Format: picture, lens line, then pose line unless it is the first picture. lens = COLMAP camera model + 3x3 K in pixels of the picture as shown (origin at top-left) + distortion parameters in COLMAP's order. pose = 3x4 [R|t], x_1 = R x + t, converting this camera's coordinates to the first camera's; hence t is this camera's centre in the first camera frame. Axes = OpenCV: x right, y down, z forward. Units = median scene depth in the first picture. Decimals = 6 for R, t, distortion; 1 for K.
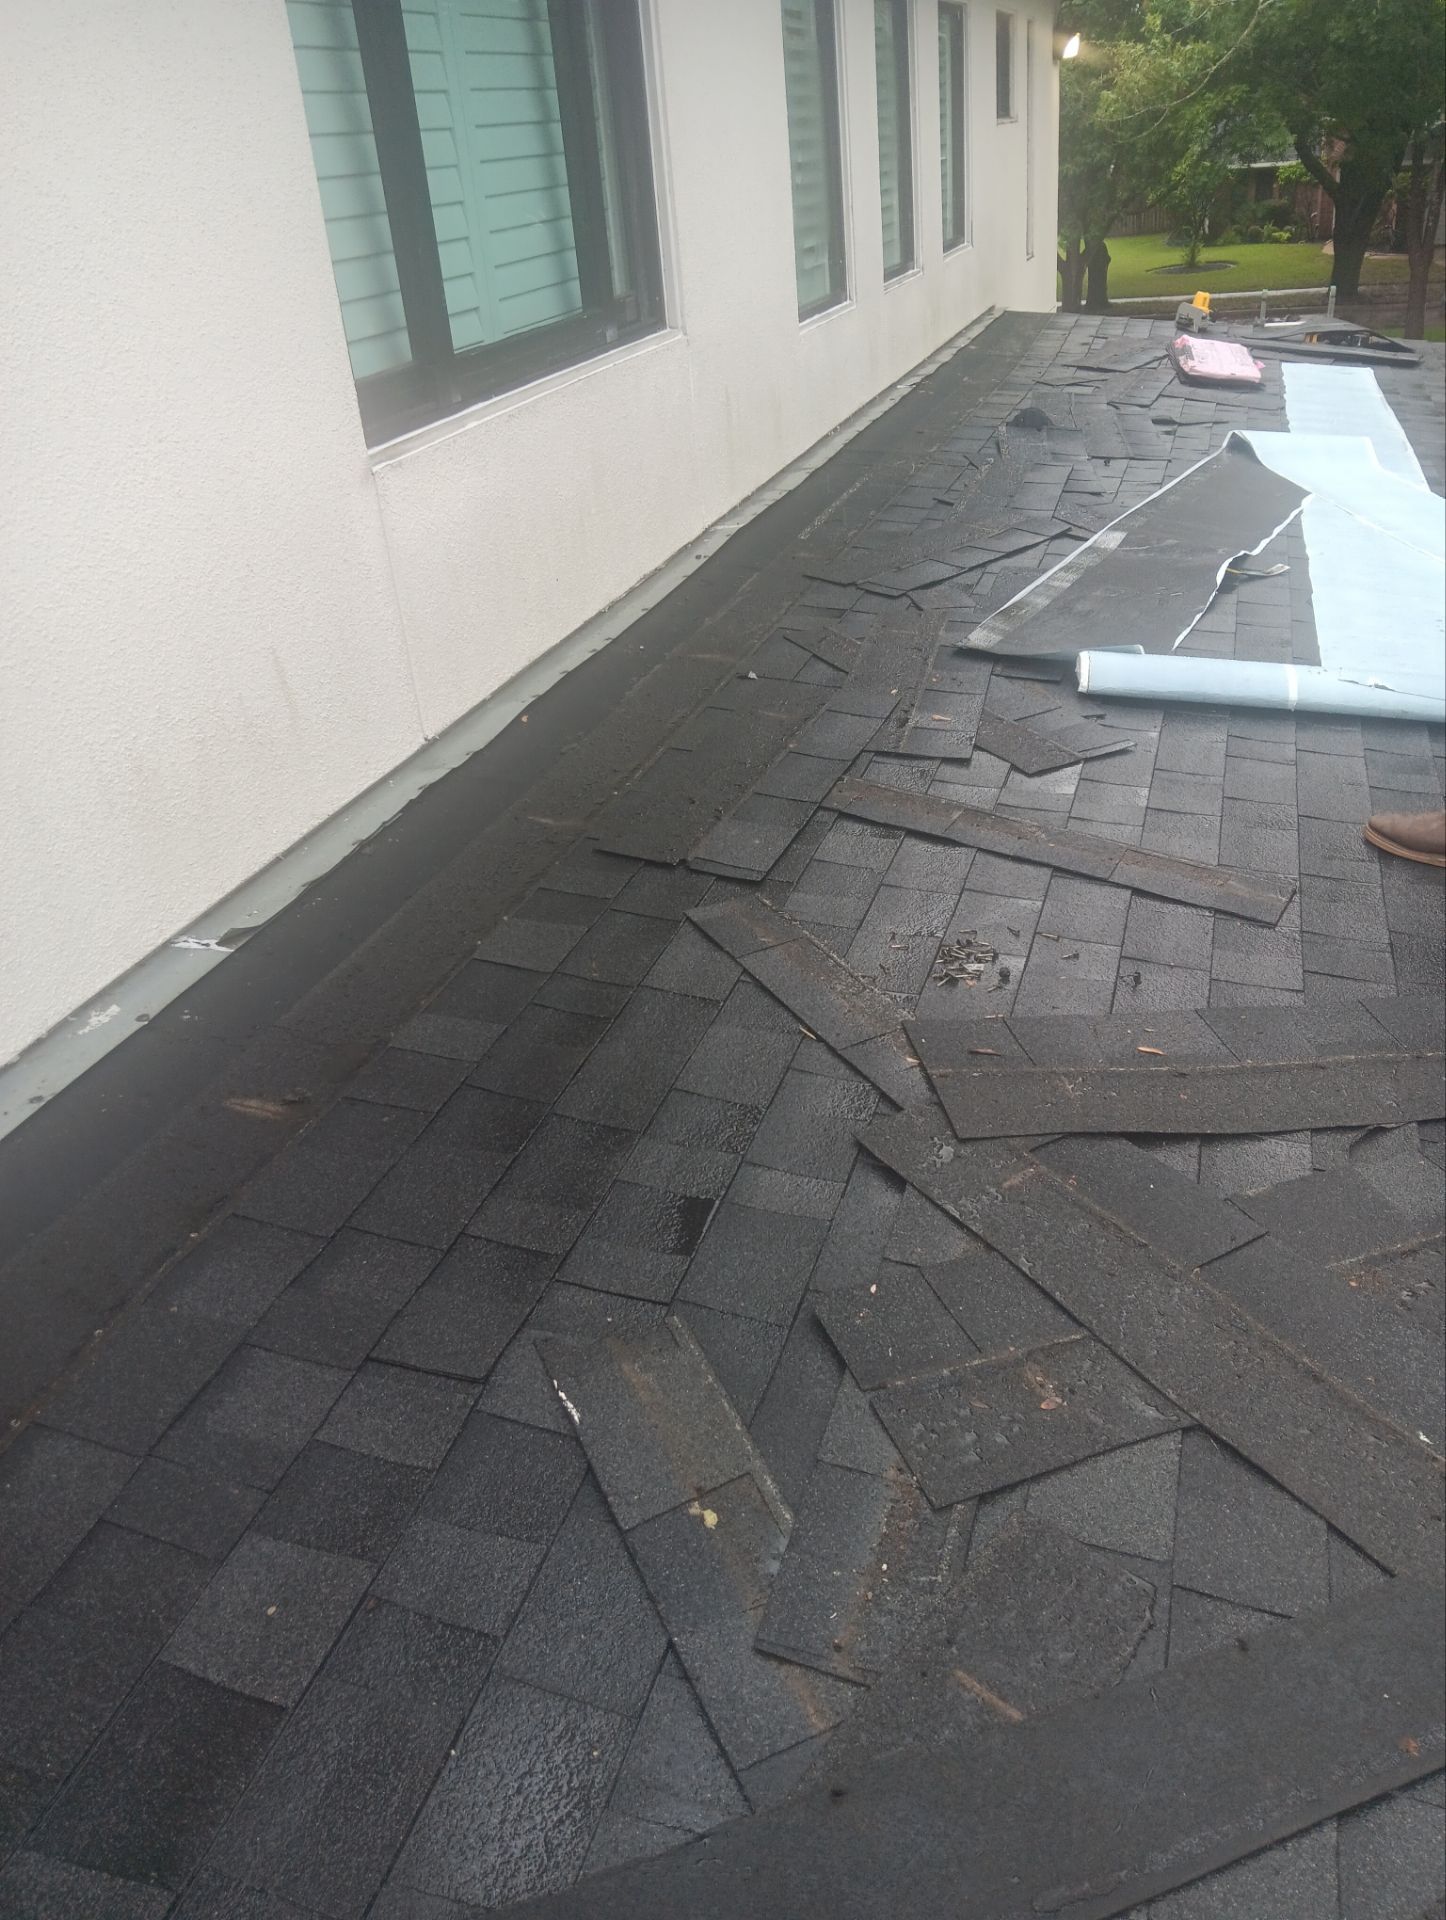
lens RADIAL K [[1456.2, 0, 720.0], [0, 1456.2, 958.4], [0, 0, 1]] dist [0.027012, -0.064224]
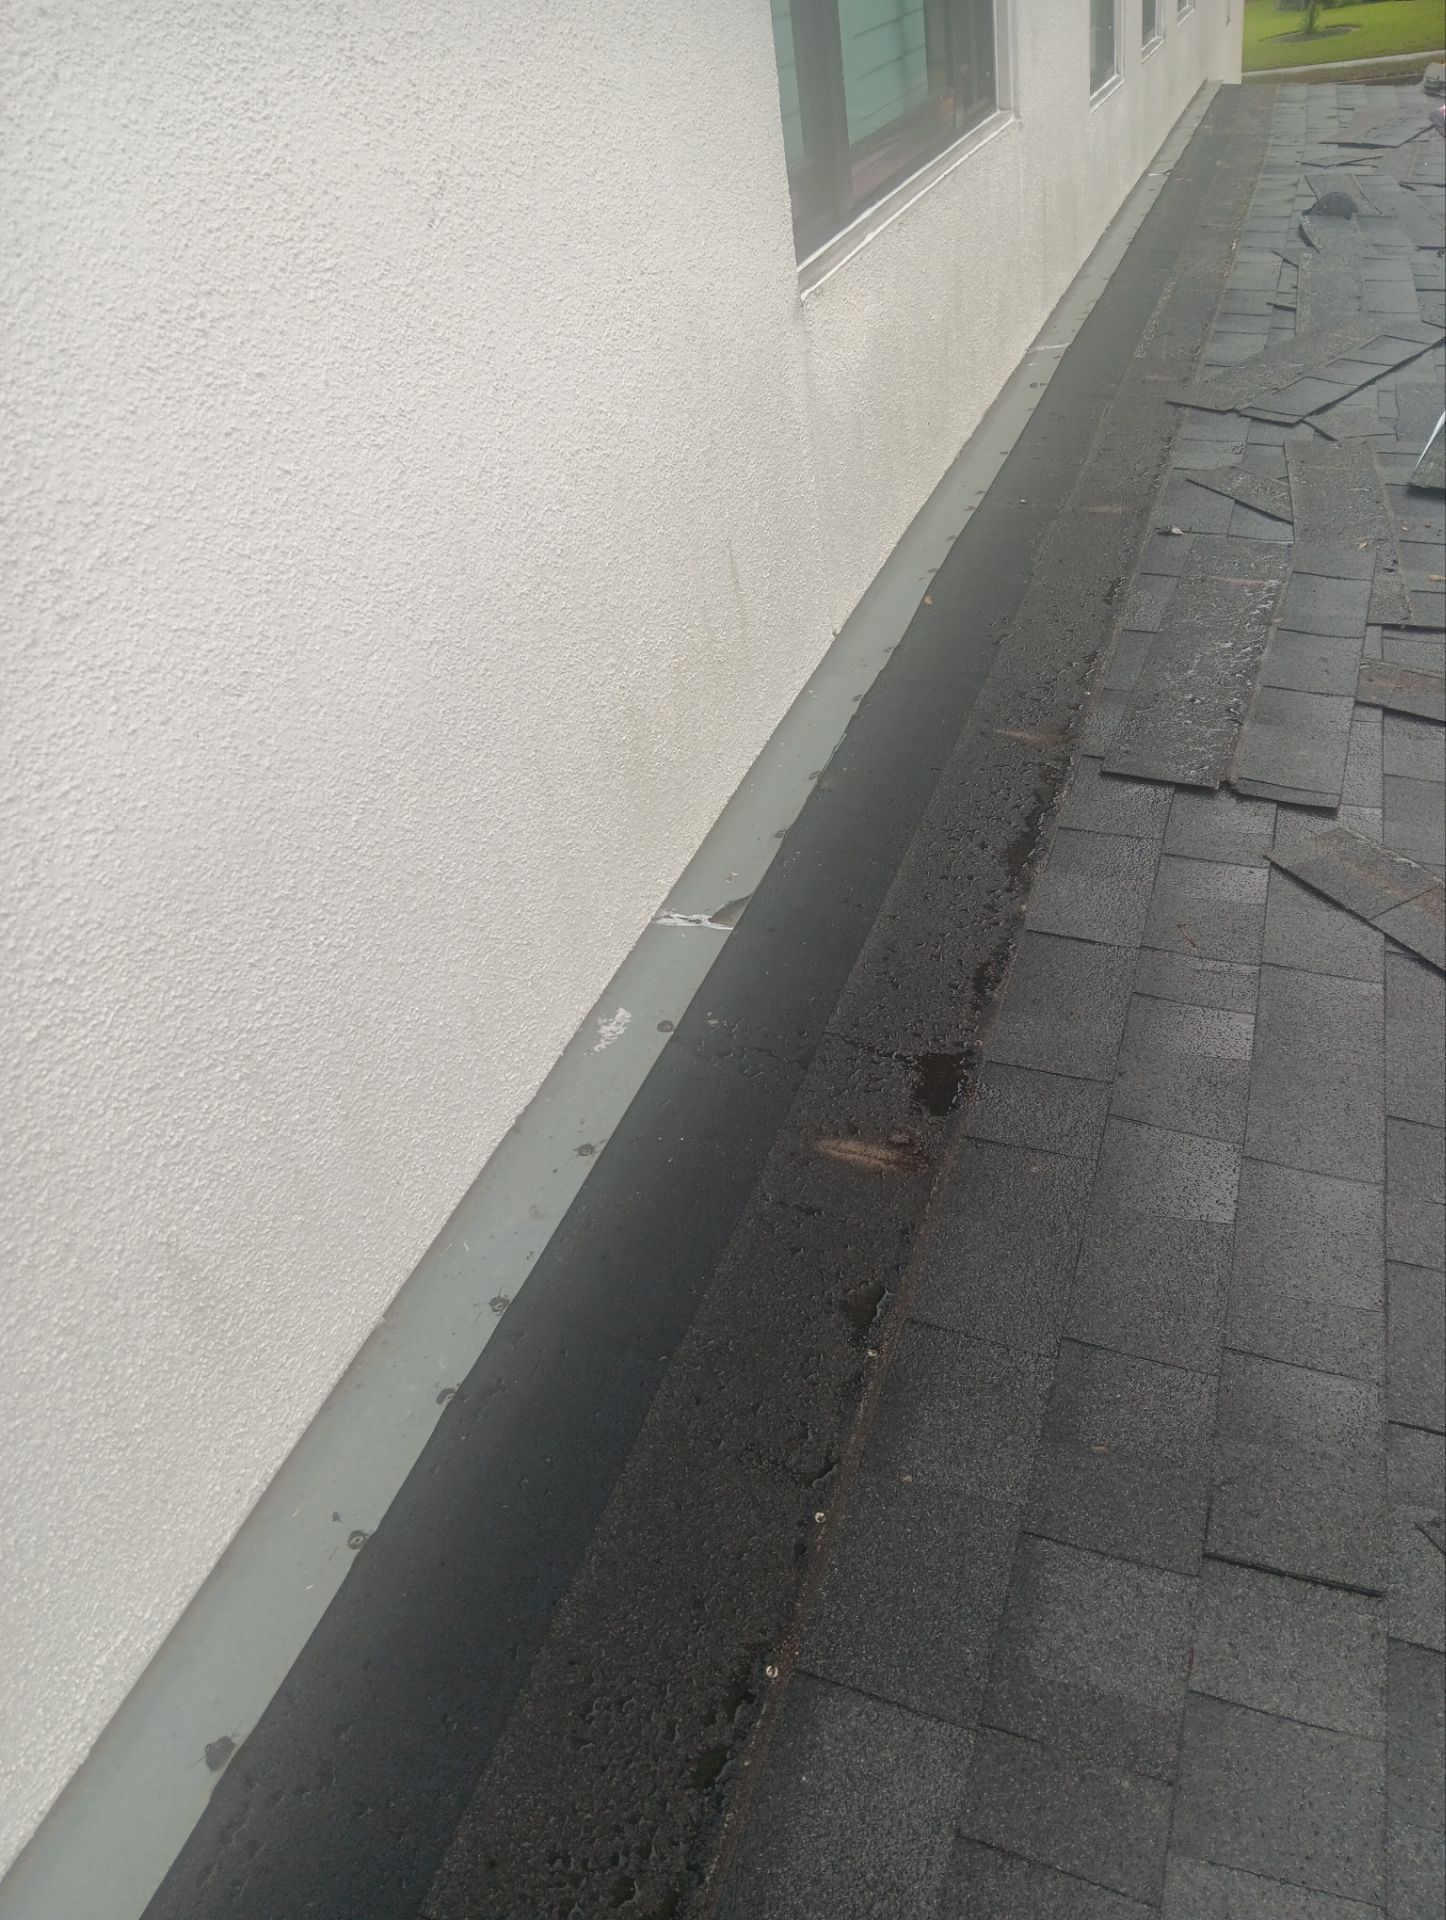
lens RADIAL K [[1456.2, 0, 721.5], [0, 1456.2, 941.3], [0, 0, 1]] dist [0.027012, -0.064224]
pose [[0.998240, -0.027125, -0.052728, -0.153622], [0.032254, 0.994565, 0.099000, -0.040244], [0.049756, -0.100527, 0.993689, 0.101857]]
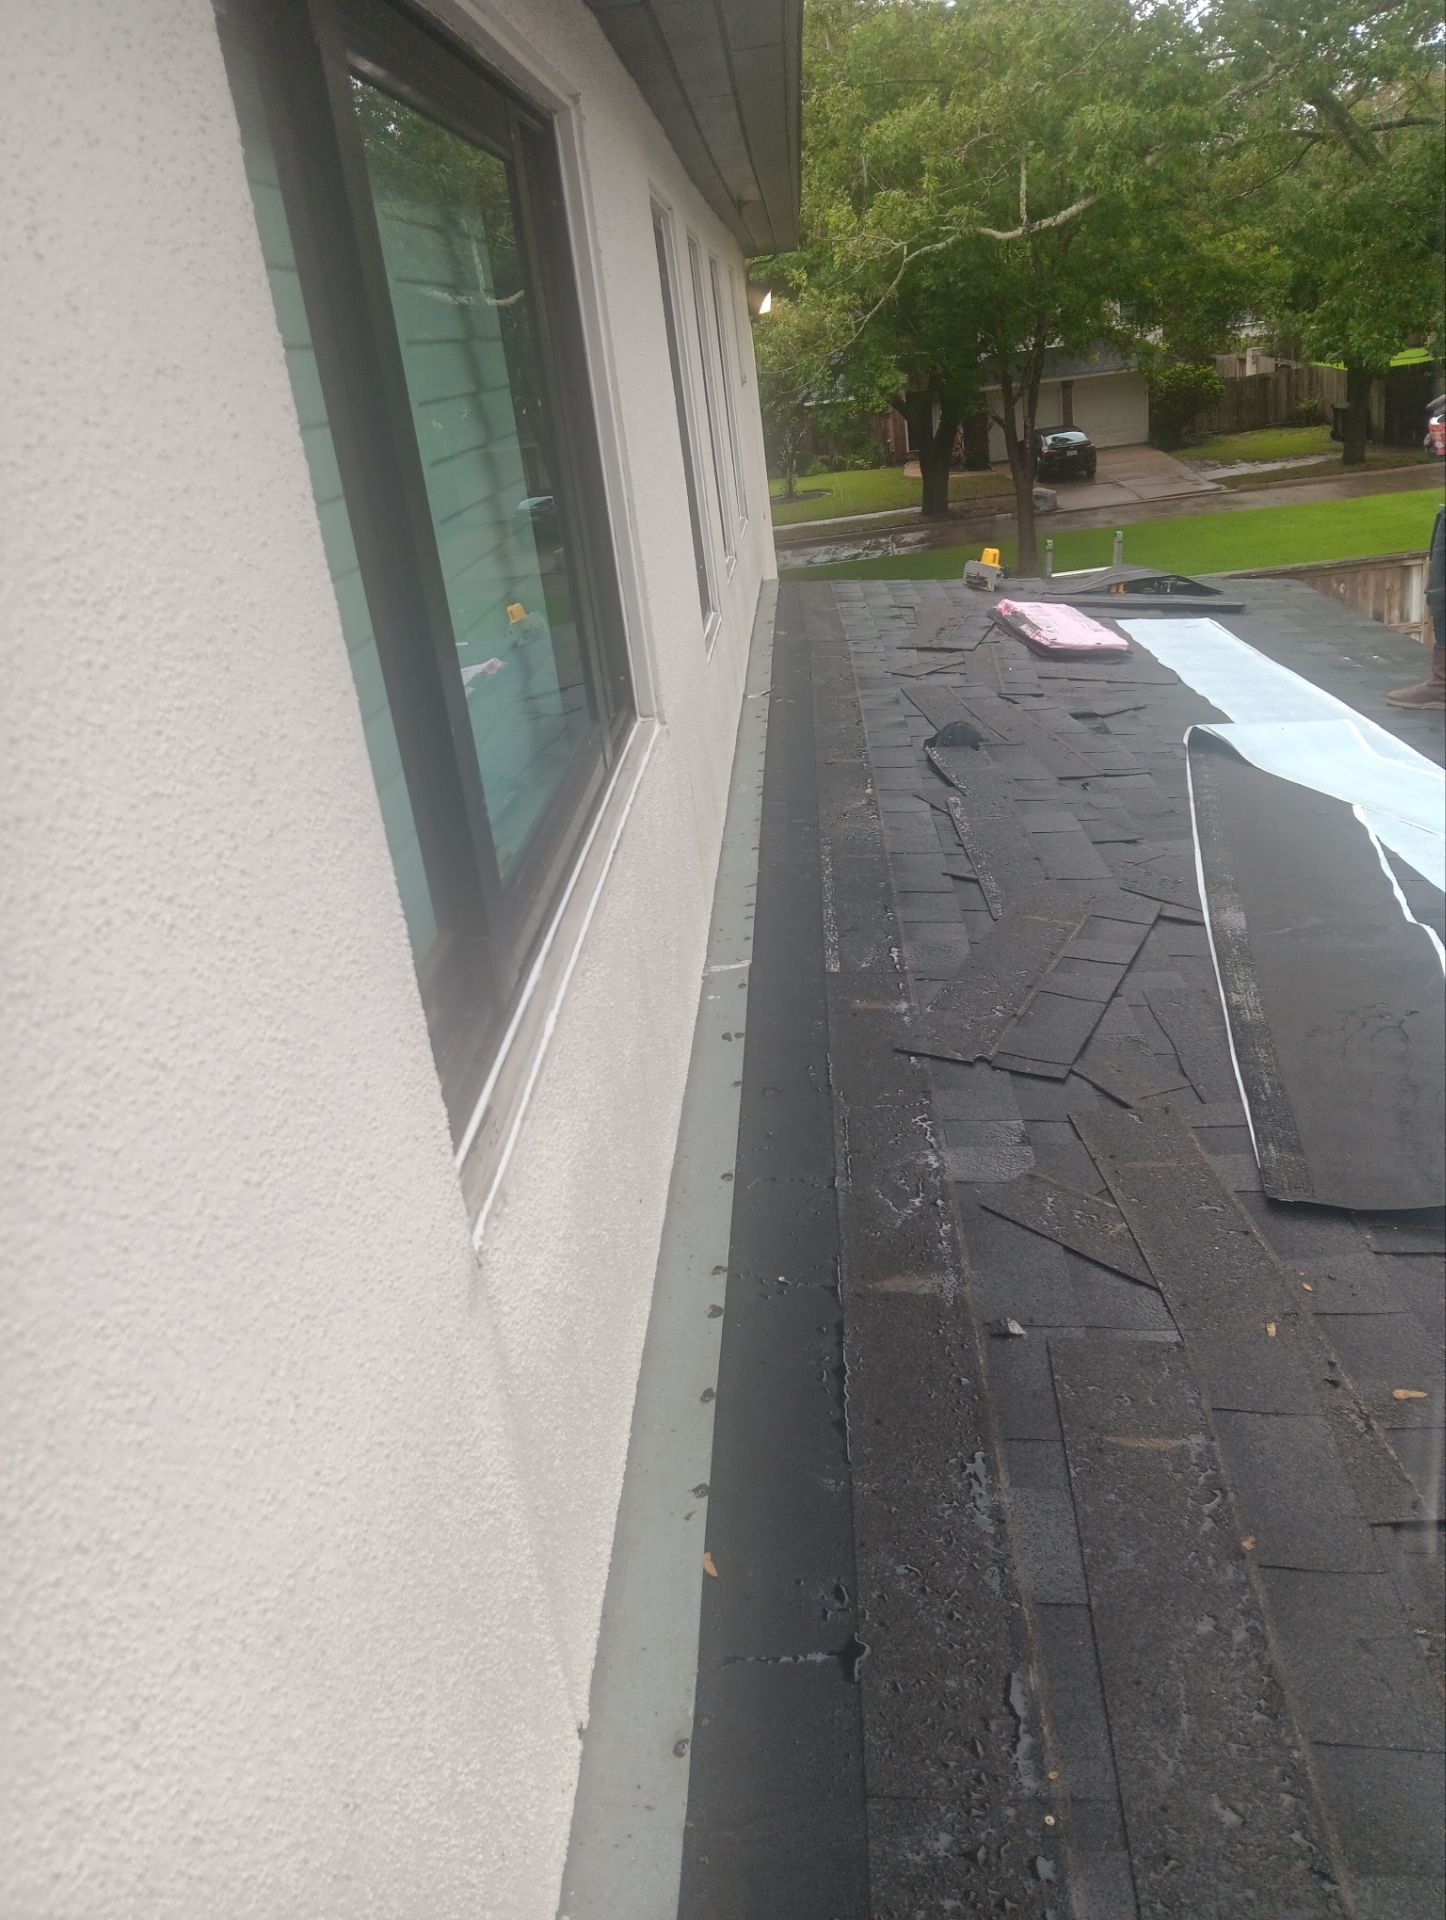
lens RADIAL K [[1456.2, 0, 685.8], [0, 1456.2, 962.5], [0, 0, 1]] dist [0.027012, -0.064224]
pose [[0.969529, -0.124861, 0.210768, -0.159693], [0.152837, 0.980682, -0.122082, -0.218610], [-0.191453, 0.150575, 0.969883, 0.337735]]
